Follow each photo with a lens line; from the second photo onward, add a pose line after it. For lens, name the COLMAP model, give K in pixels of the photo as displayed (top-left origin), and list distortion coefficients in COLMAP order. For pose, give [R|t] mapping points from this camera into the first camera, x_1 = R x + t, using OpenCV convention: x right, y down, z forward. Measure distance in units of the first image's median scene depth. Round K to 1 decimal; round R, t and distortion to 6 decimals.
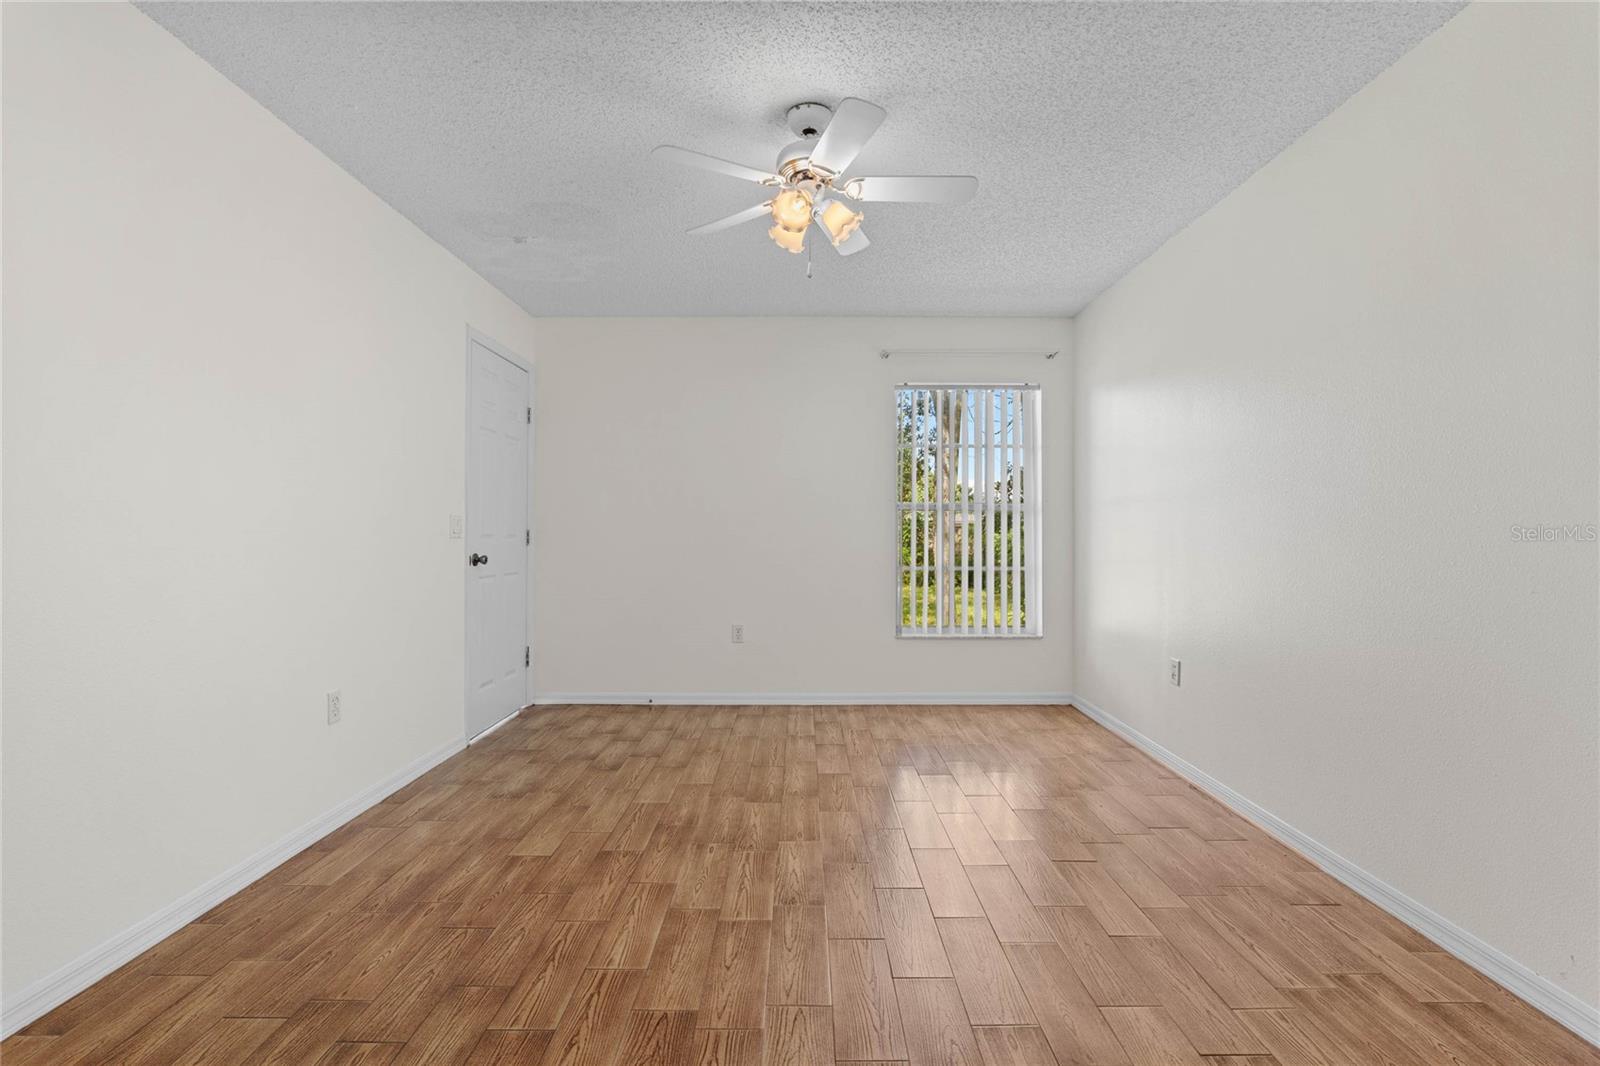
lens RADIAL K [[742.5, 0, 800.1], [0, 742.5, 531.4], [0, 0, 1]] dist [-0.021658, 0.005638]
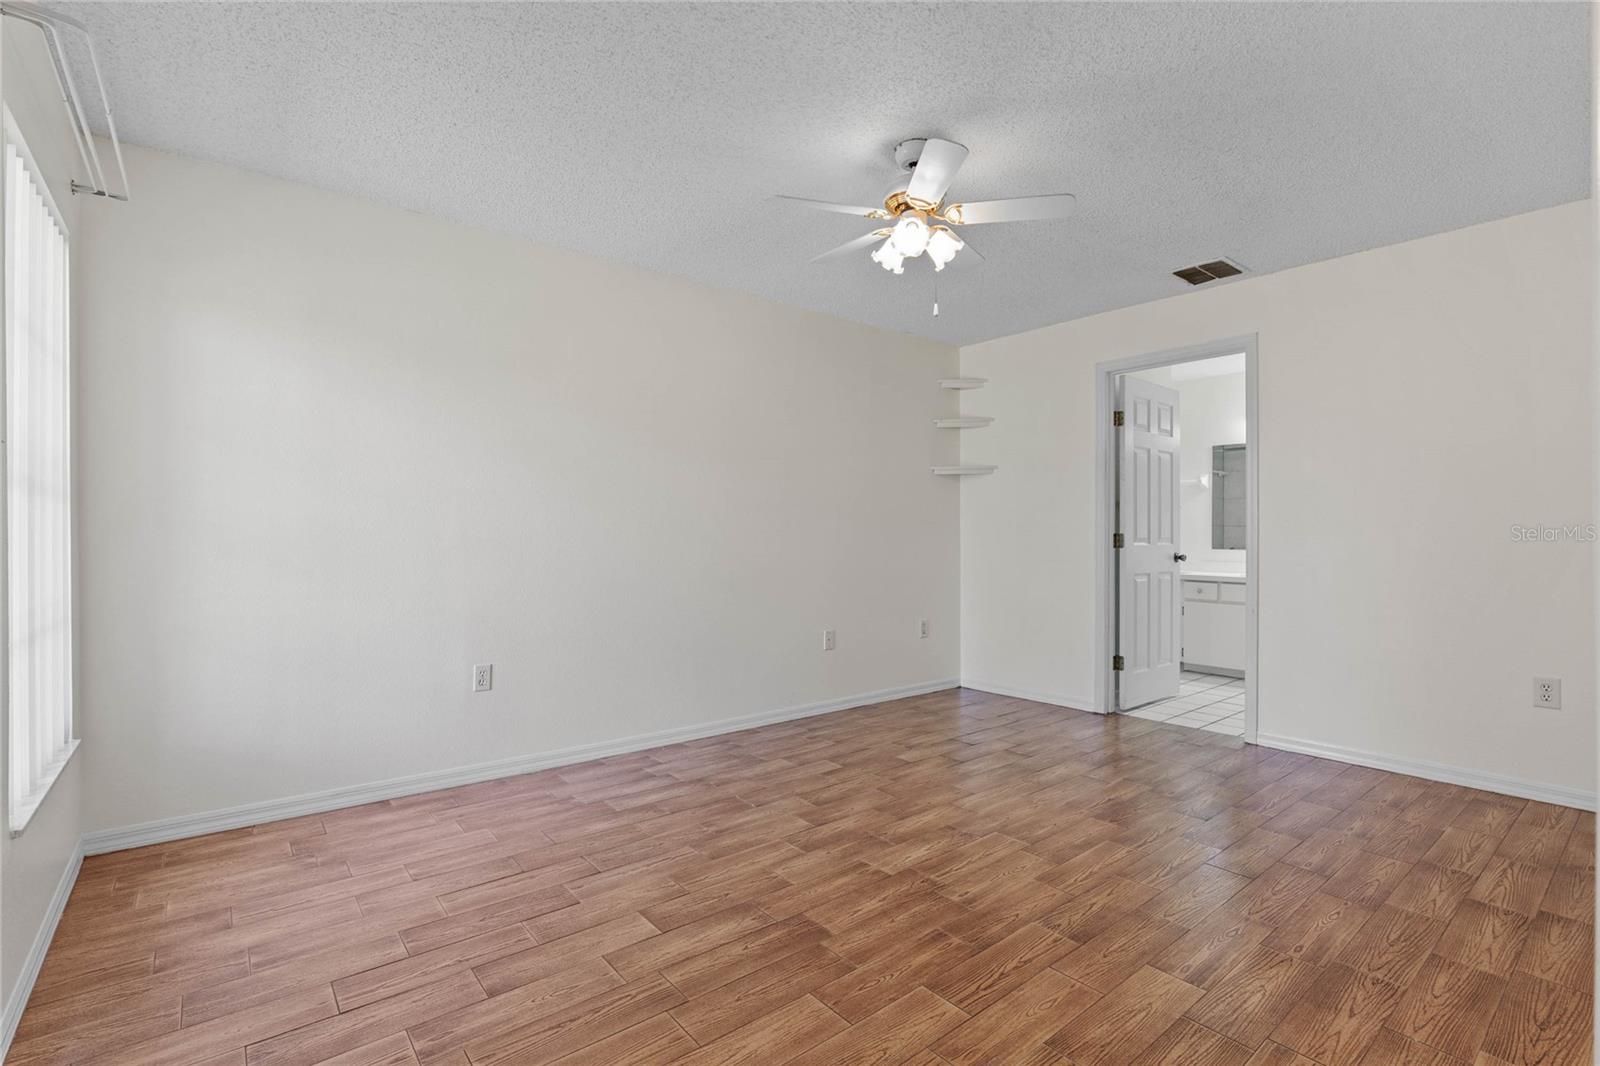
lens RADIAL K [[742.5, 0, 801.4], [0, 742.5, 537.3], [0, 0, 1]] dist [-0.021658, 0.005638]
pose [[-0.633634, -0.003778, 0.773623, -0.687996], [-0.003131, 0.999992, 0.002319, 0.001686], [-0.773626, -0.000953, -0.633641, 1.734360]]
